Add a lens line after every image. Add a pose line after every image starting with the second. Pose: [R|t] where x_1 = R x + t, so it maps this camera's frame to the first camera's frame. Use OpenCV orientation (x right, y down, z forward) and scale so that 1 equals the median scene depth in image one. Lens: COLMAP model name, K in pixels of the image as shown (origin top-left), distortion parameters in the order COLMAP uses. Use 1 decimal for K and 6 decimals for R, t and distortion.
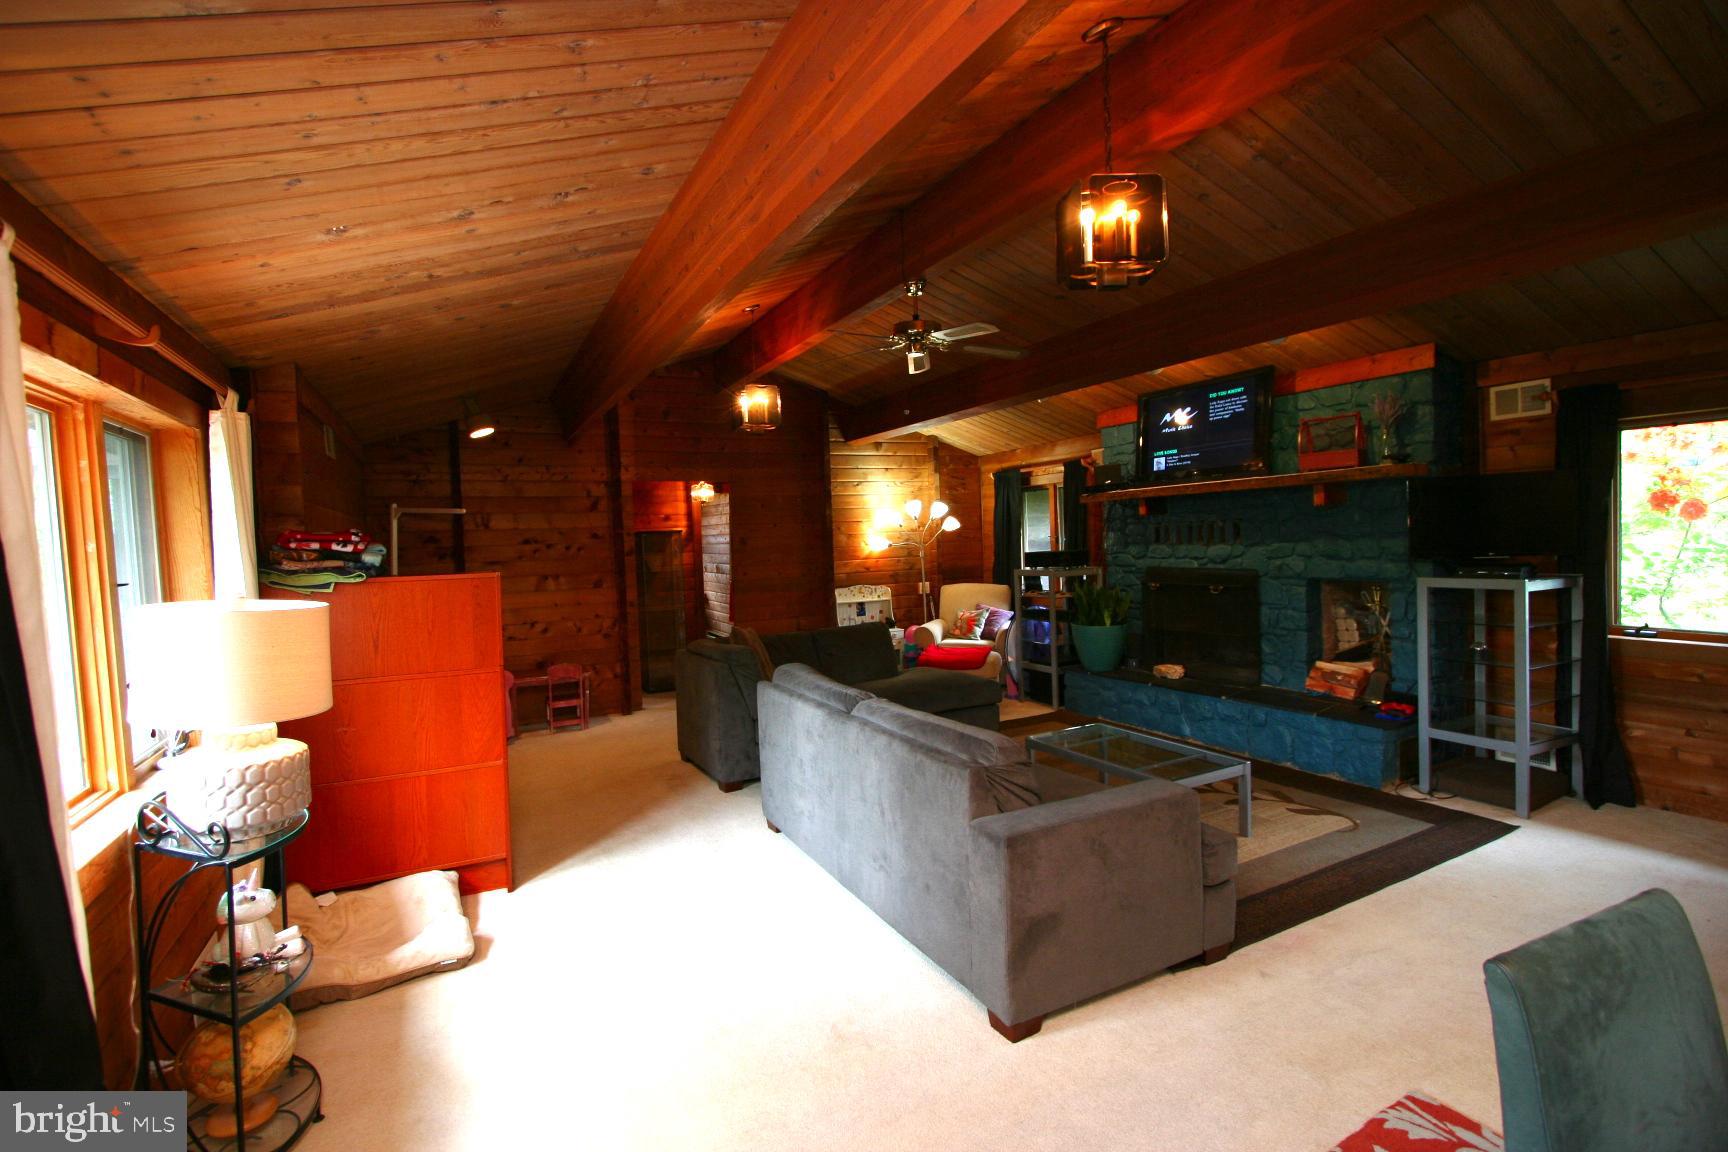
lens RADIAL K [[807.8, 0, 866.2], [0, 807.8, 575.3], [0, 0, 1]] dist [-0.013515, 0.001627]
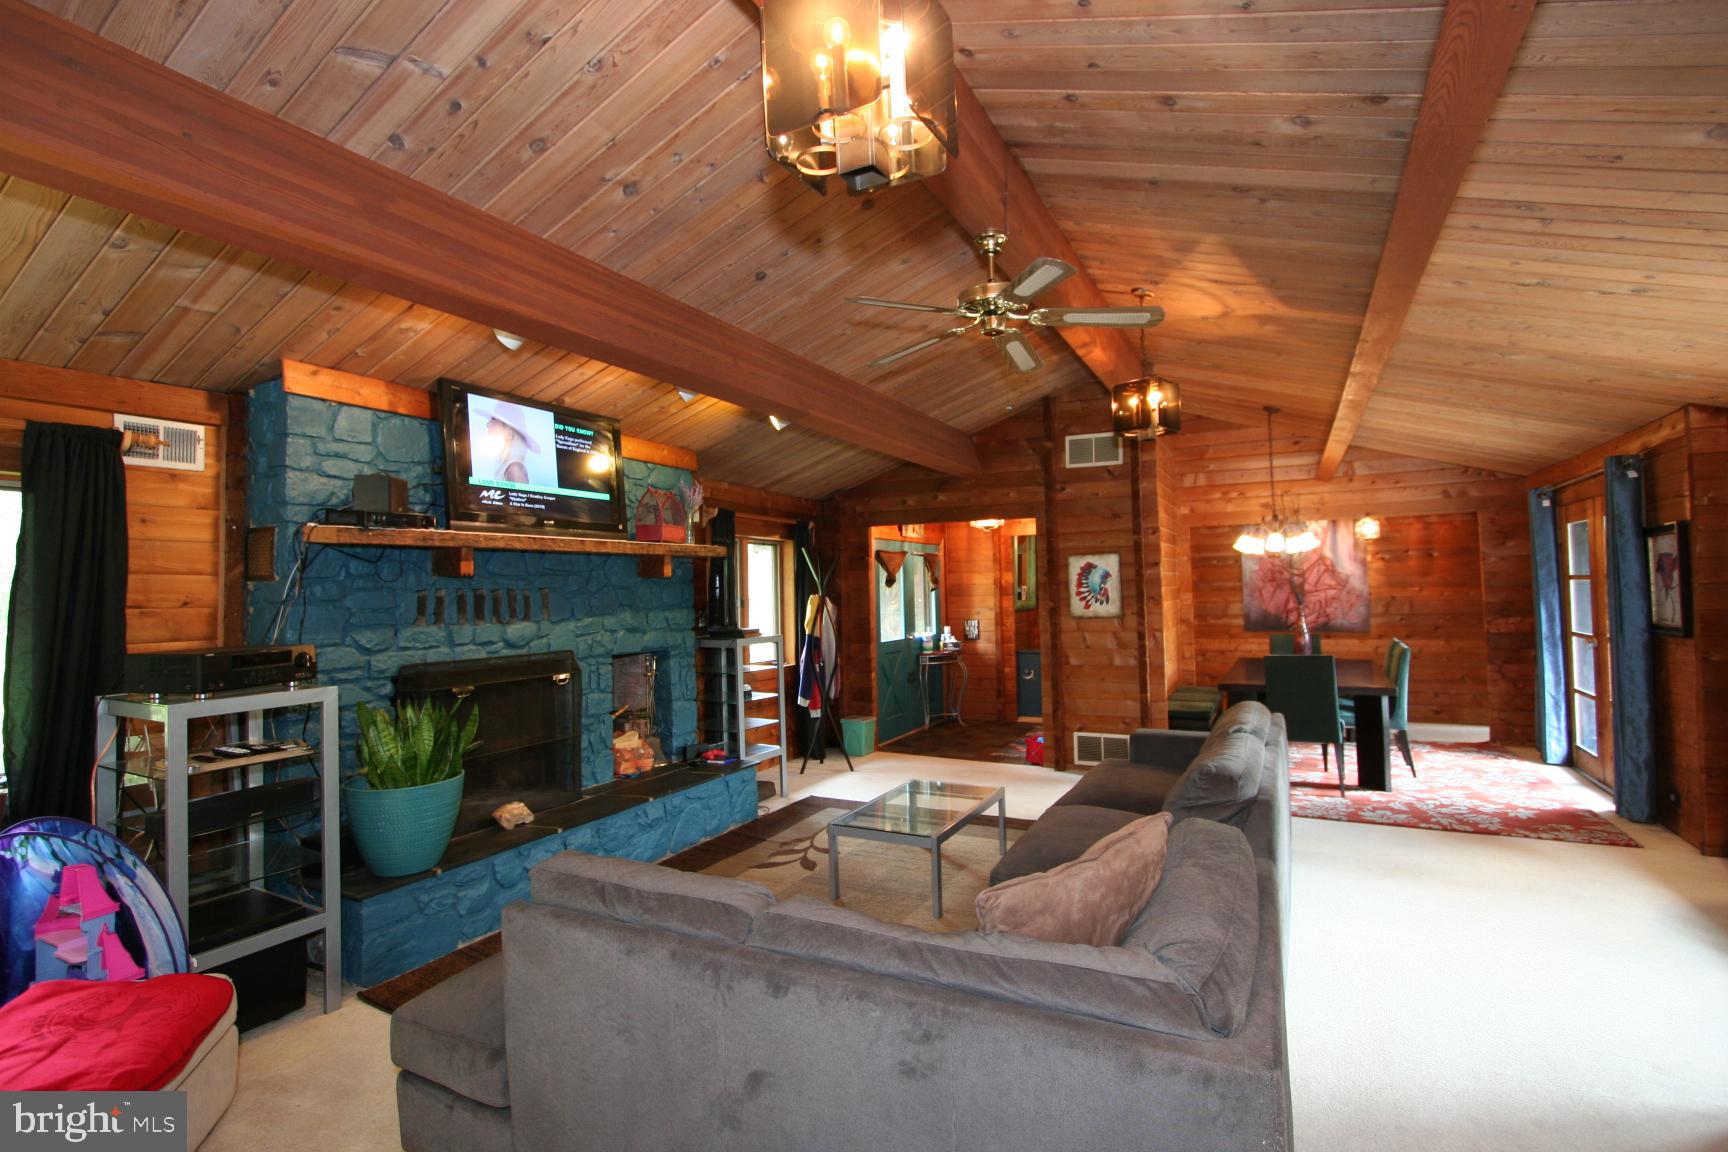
lens RADIAL K [[807.8, 0, 865.1], [0, 807.8, 572.9], [0, 0, 1]] dist [-0.013515, 0.001627]
pose [[-0.573456, 0.063395, 0.816780, -0.353484], [0.075397, 0.996854, -0.024436, -0.042149], [-0.815759, 0.047570, -0.576432, 1.194033]]
